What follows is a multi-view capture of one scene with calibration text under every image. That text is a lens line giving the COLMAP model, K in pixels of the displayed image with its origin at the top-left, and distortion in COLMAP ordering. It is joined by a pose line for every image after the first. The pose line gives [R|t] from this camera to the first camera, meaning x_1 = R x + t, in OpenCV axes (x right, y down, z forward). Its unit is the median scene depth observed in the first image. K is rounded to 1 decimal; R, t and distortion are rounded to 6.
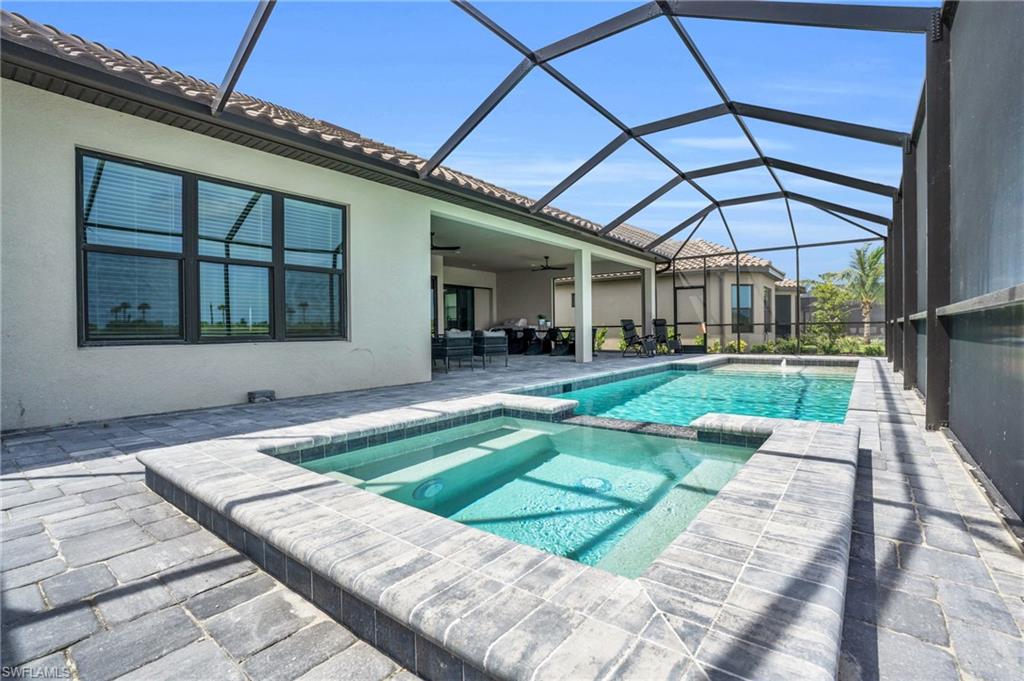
lens RADIAL K [[485.4, 0, 516.0], [0, 485.4, 334.6], [0, 0, 1]] dist [-0.001749, -0.000082]
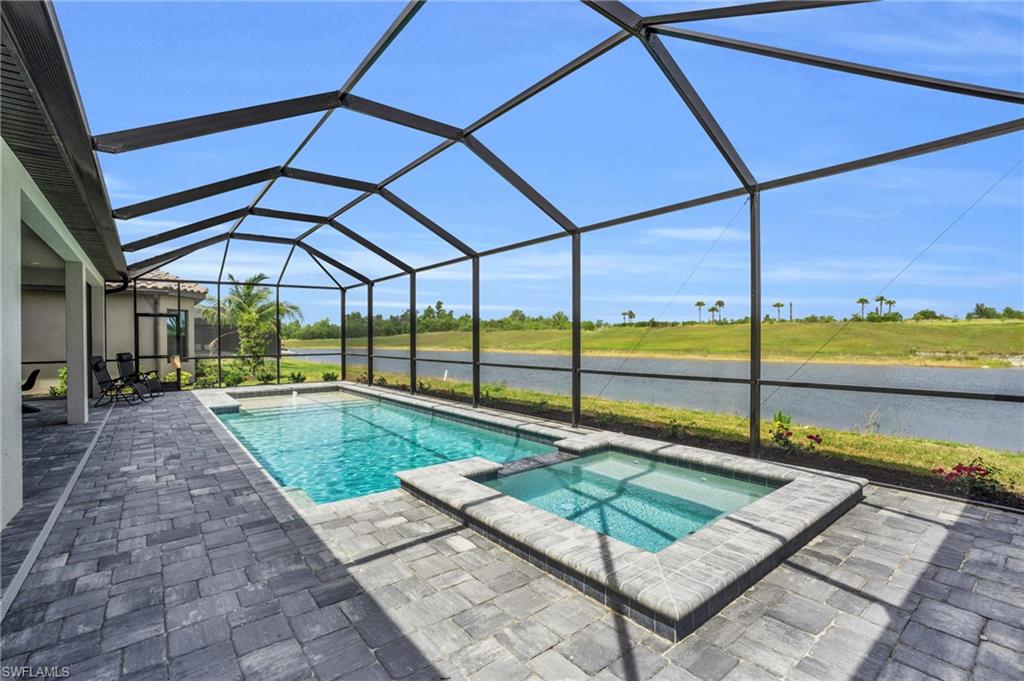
lens RADIAL K [[485.4, 0, 516.0], [0, 485.4, 334.6], [0, 0, 1]] dist [-0.001749, -0.000082]
pose [[0.175413, -0.002297, 0.984492, -2.122745], [0.011003, 0.999939, 0.000372, -0.326136], [-0.984433, 0.010767, 0.175428, 1.411370]]
